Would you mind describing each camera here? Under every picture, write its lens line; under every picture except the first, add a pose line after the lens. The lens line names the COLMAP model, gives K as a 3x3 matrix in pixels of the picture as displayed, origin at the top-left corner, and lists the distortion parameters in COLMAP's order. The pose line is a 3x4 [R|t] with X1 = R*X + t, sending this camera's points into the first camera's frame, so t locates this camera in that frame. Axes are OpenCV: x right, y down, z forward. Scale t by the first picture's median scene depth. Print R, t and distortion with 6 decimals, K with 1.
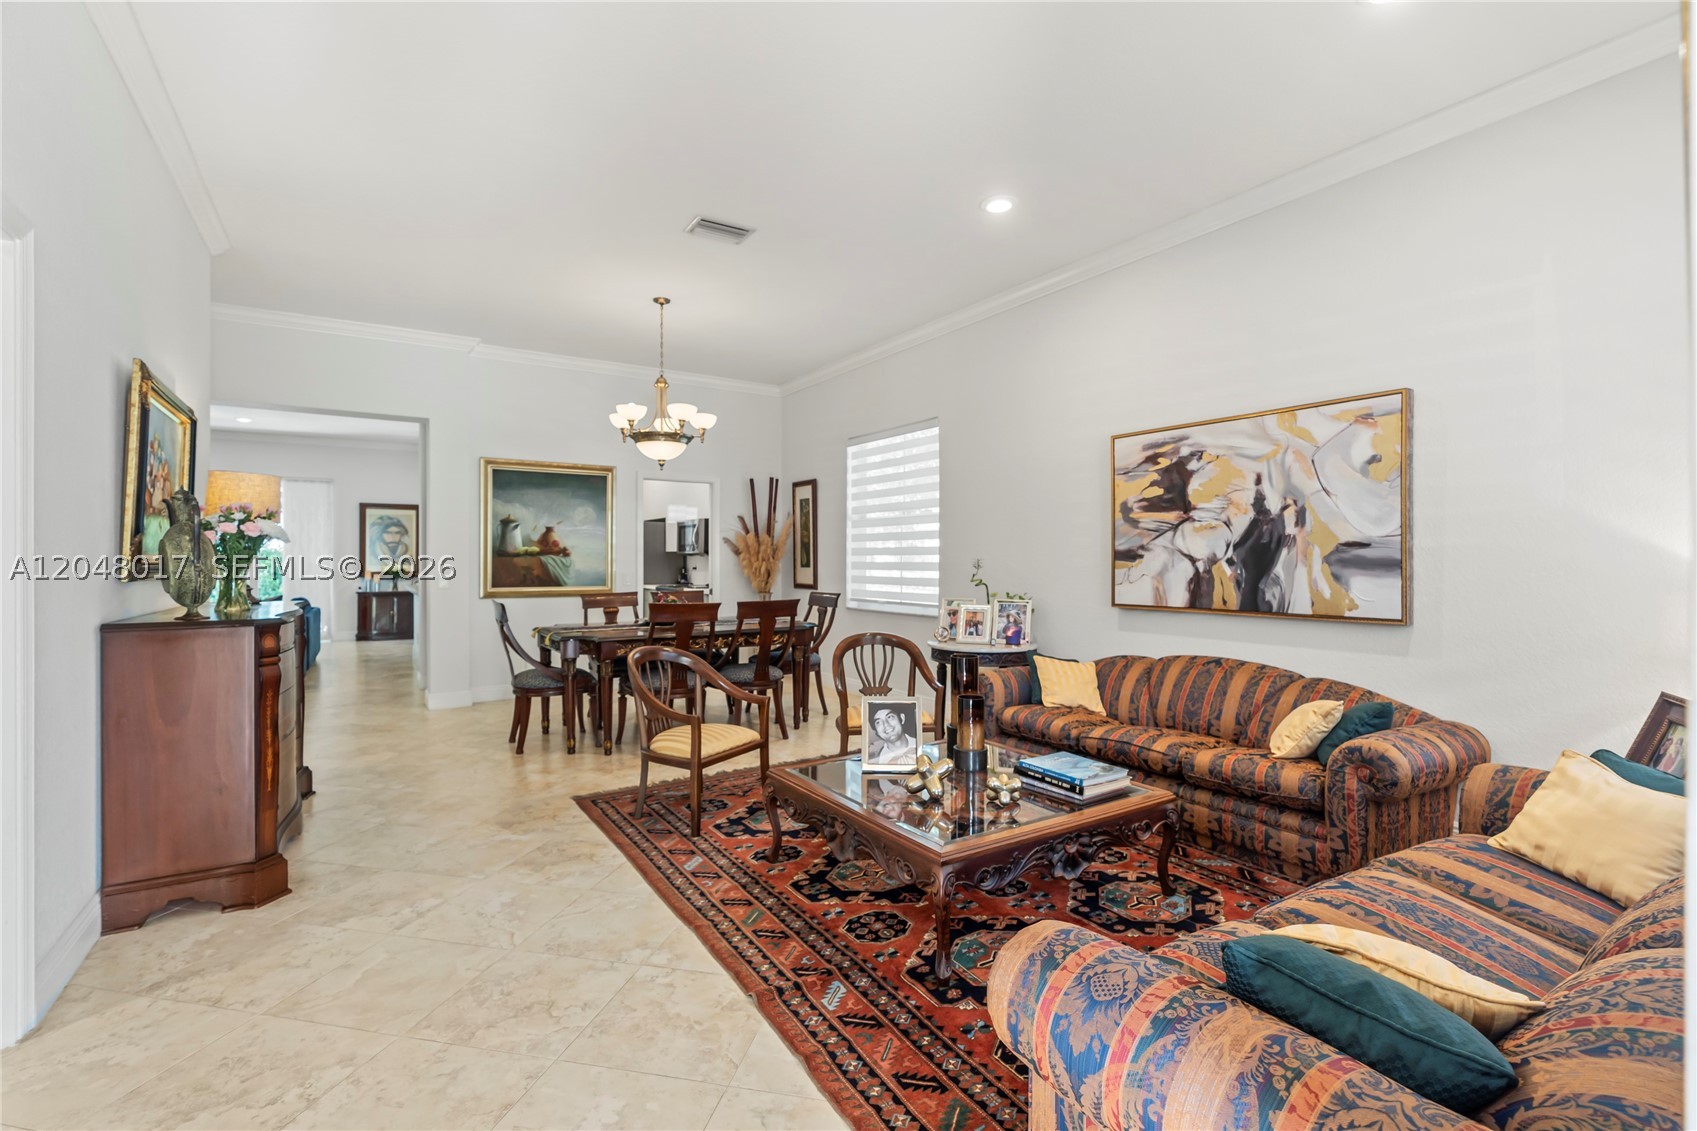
lens RADIAL K [[763.4, 0, 850.0], [0, 763.4, 558.1], [0, 0, 1]] dist [-0.007574, 0.004045]
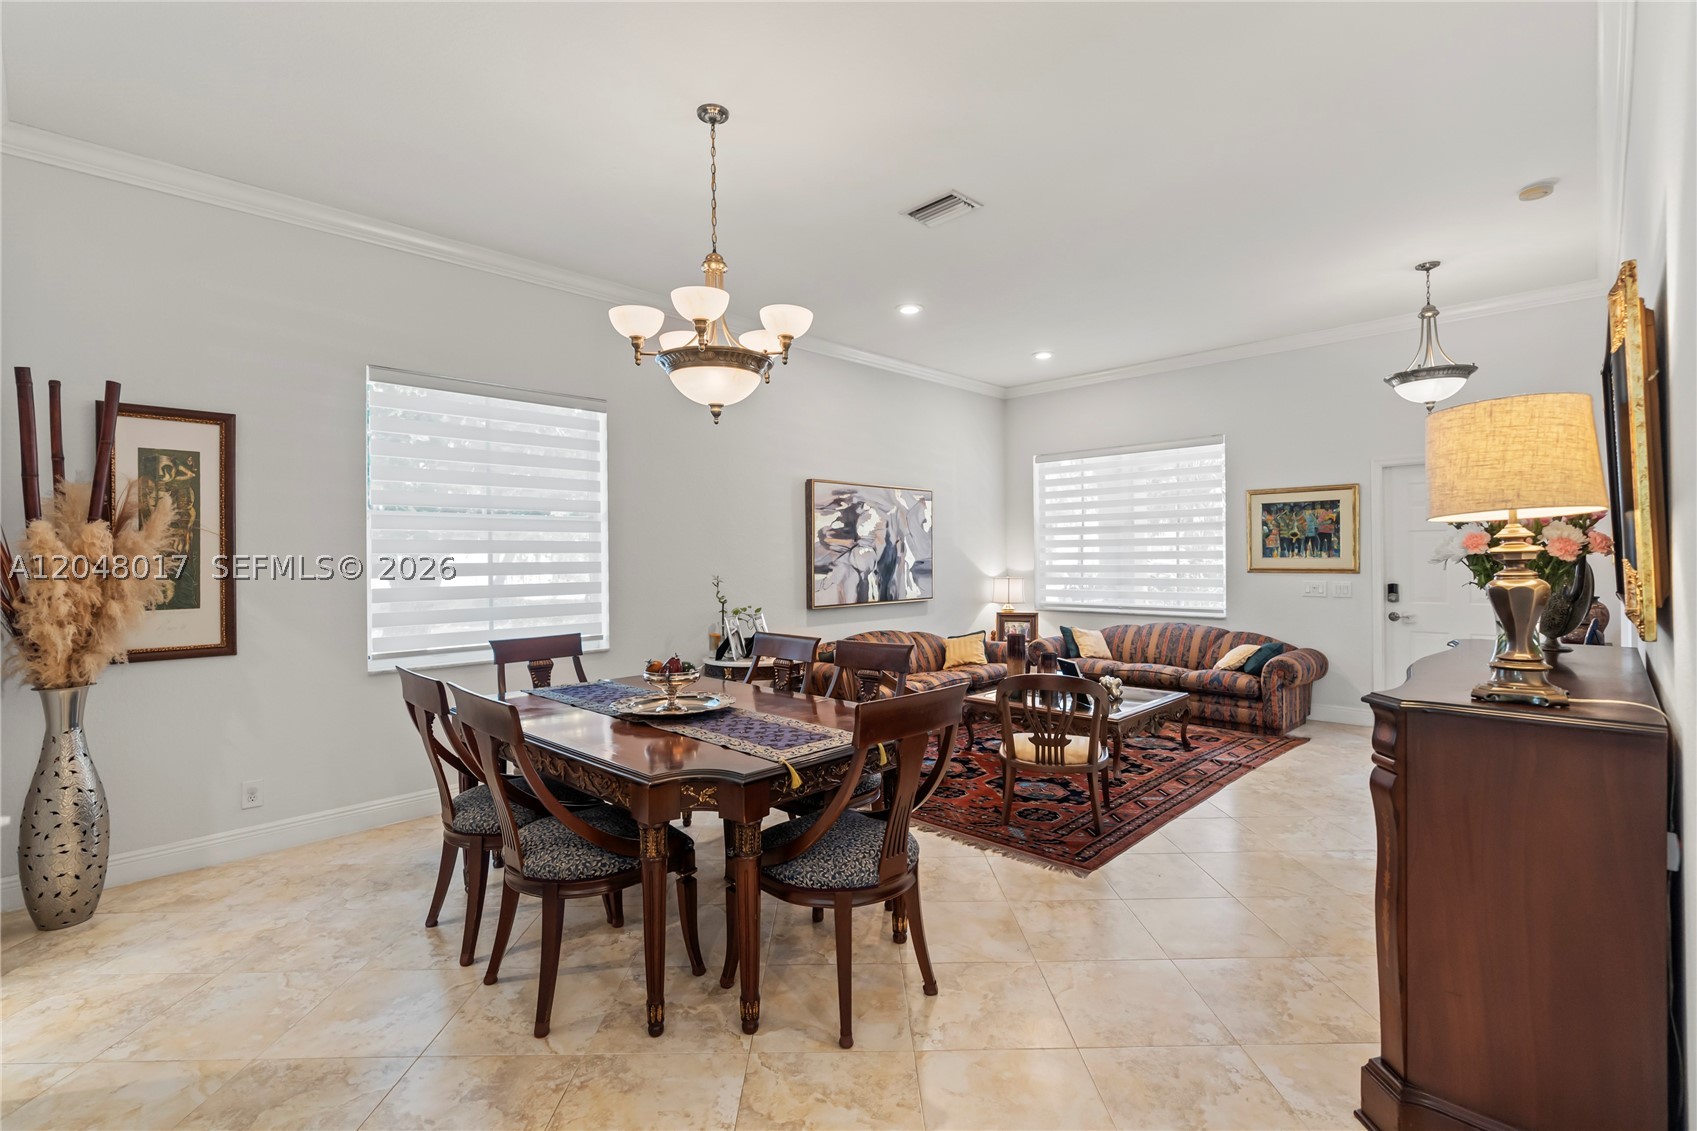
lens RADIAL K [[763.4, 0, 850.1], [0, 763.4, 556.8], [0, 0, 1]] dist [-0.007574, 0.004045]
pose [[-0.221704, 0.002816, 0.975110, -1.099705], [0.008101, 0.999967, -0.001046, -0.027565], [-0.975080, 0.007667, -0.221719, 1.417589]]
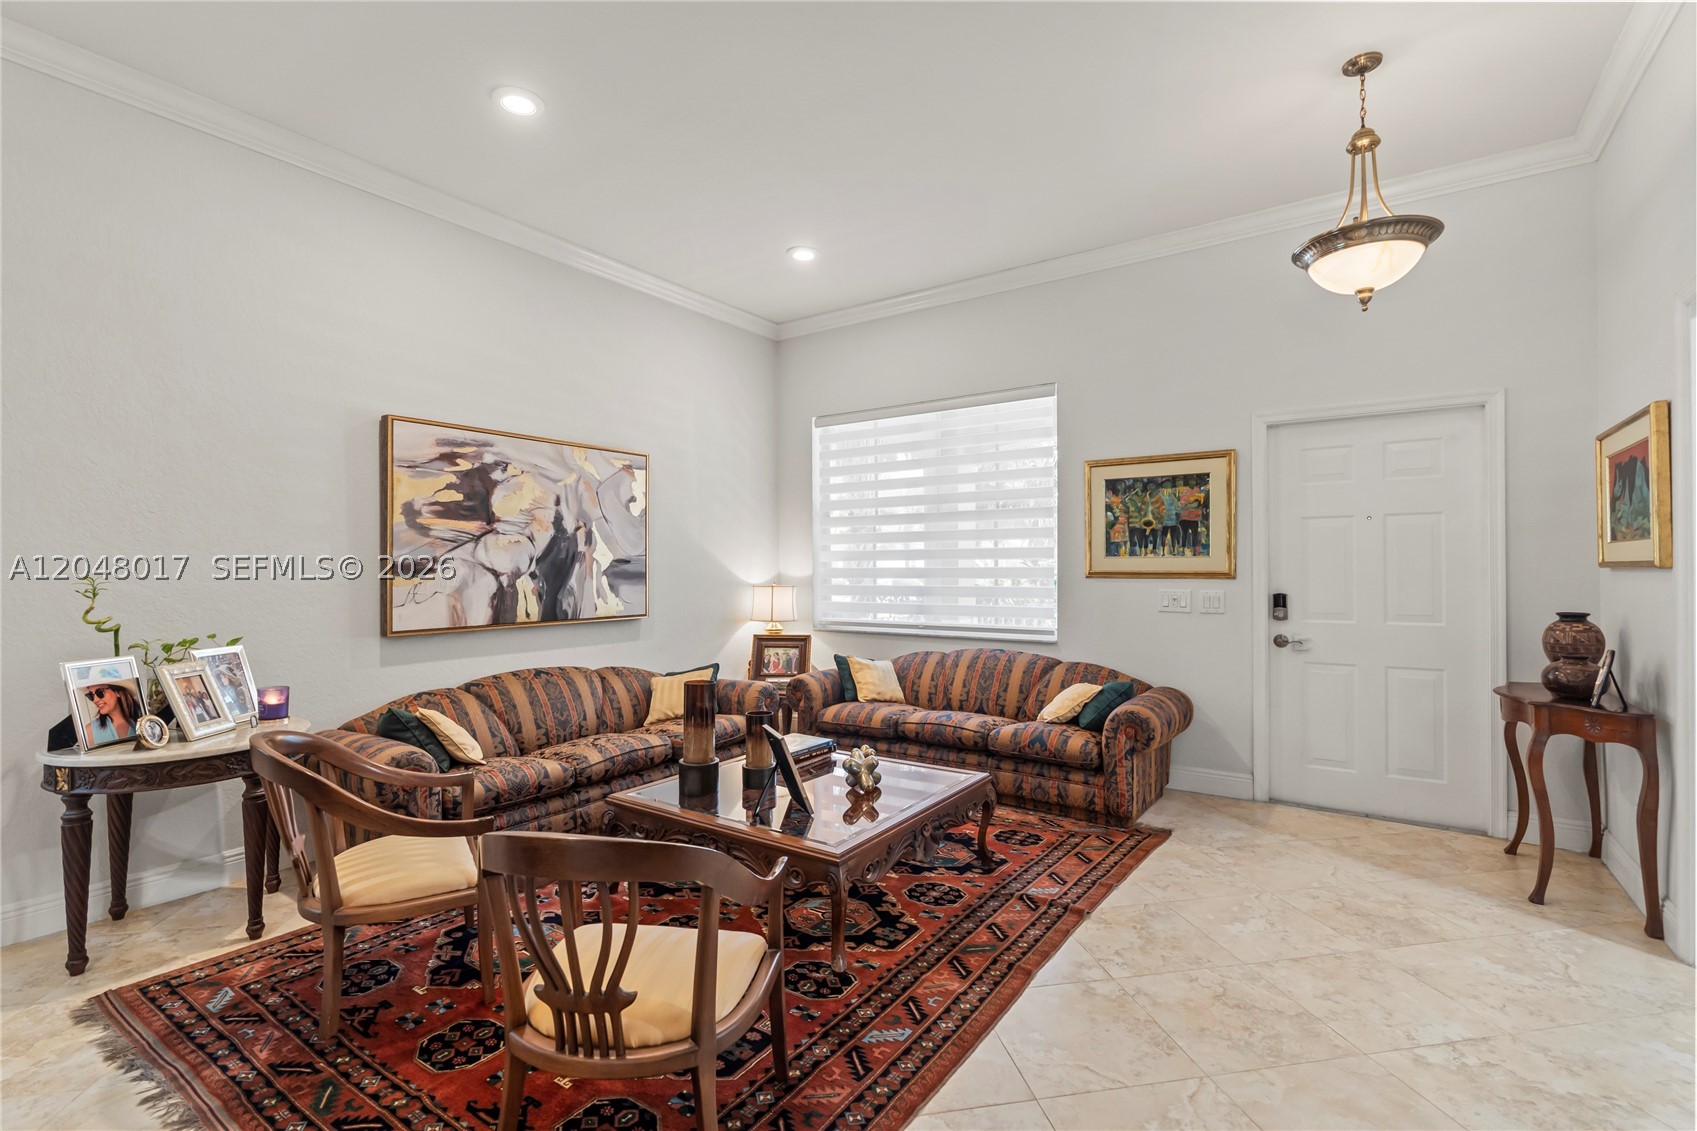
lens RADIAL K [[763.4, 0, 845.1], [0, 763.4, 565.2], [0, 0, 1]] dist [-0.007574, 0.004045]
pose [[-0.377208, 0.005023, 0.926115, -0.624766], [0.002451, 0.999987, -0.004425, -0.003658], [-0.926125, 0.000600, -0.377216, 0.995692]]
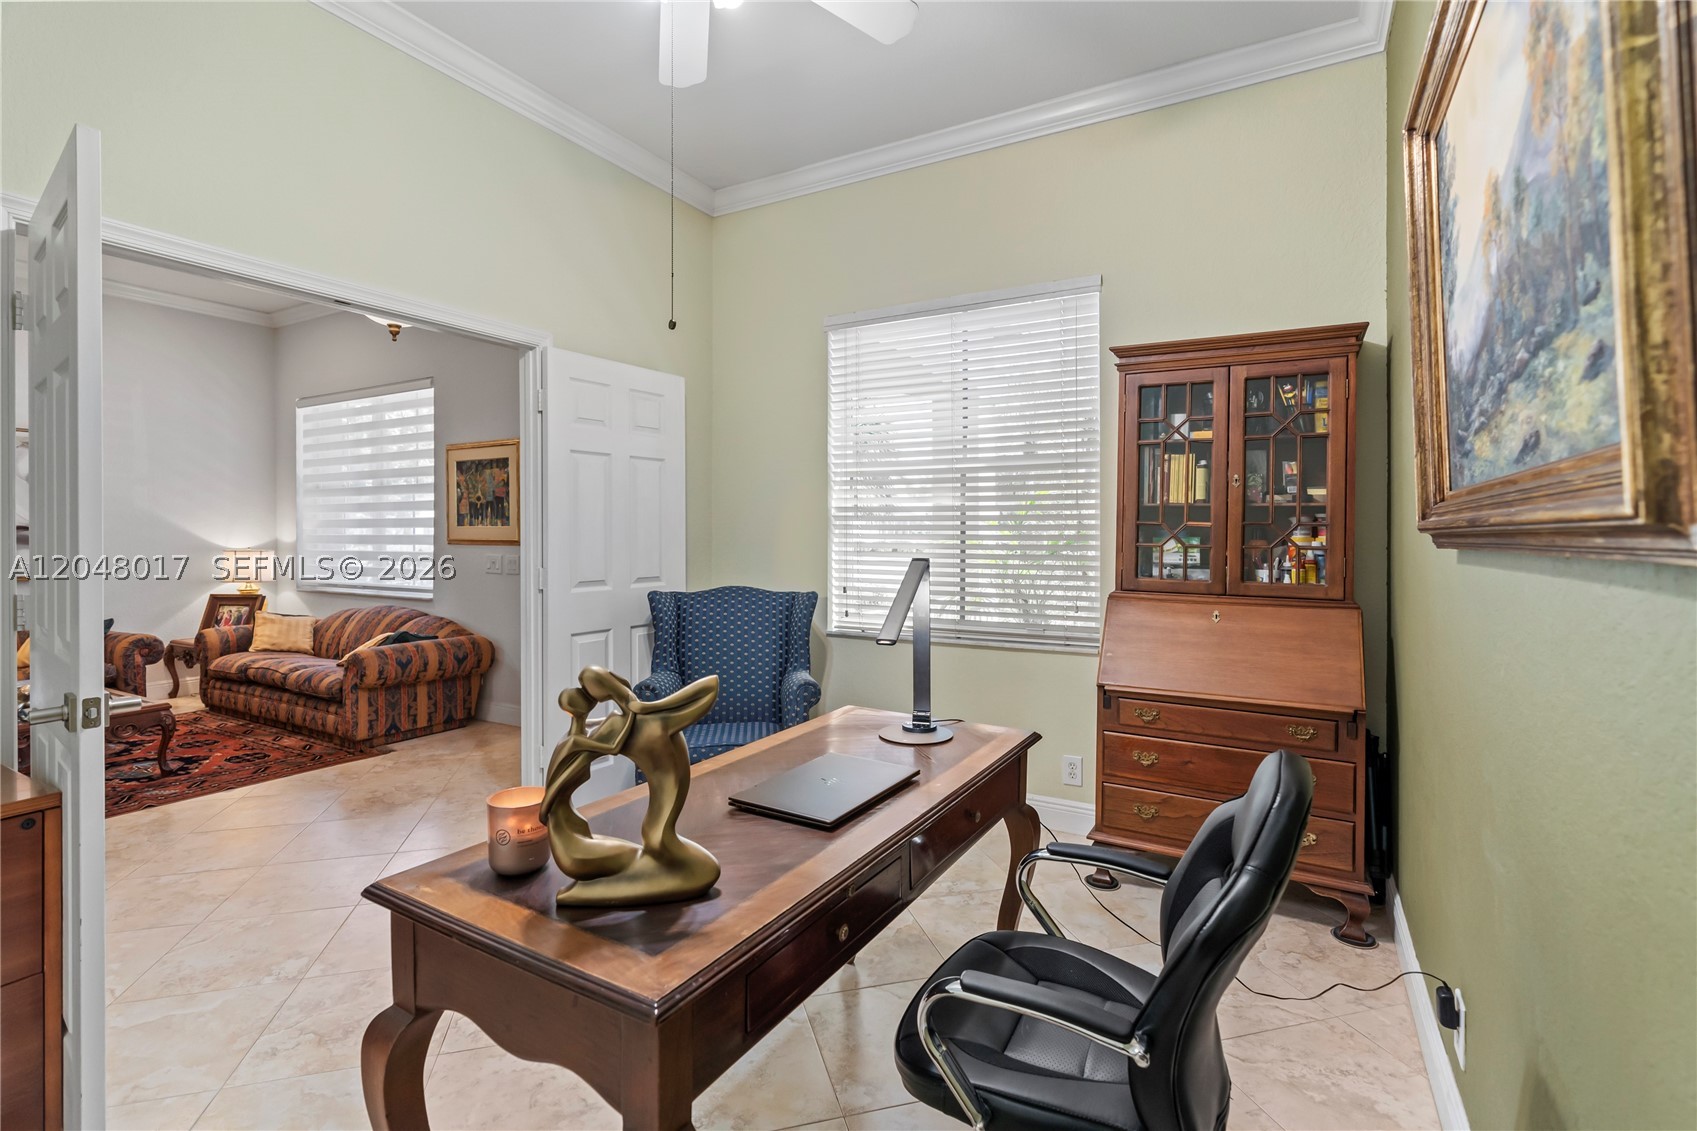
lens RADIAL K [[763.4, 0, 844.0], [0, 763.4, 539.2], [0, 0, 1]] dist [-0.007574, 0.004045]
pose [[-0.468421, -0.007175, 0.883476, -1.223909], [-0.002337, 0.999974, 0.006882, -0.008560], [-0.883503, 0.001159, -0.468425, 0.235914]]
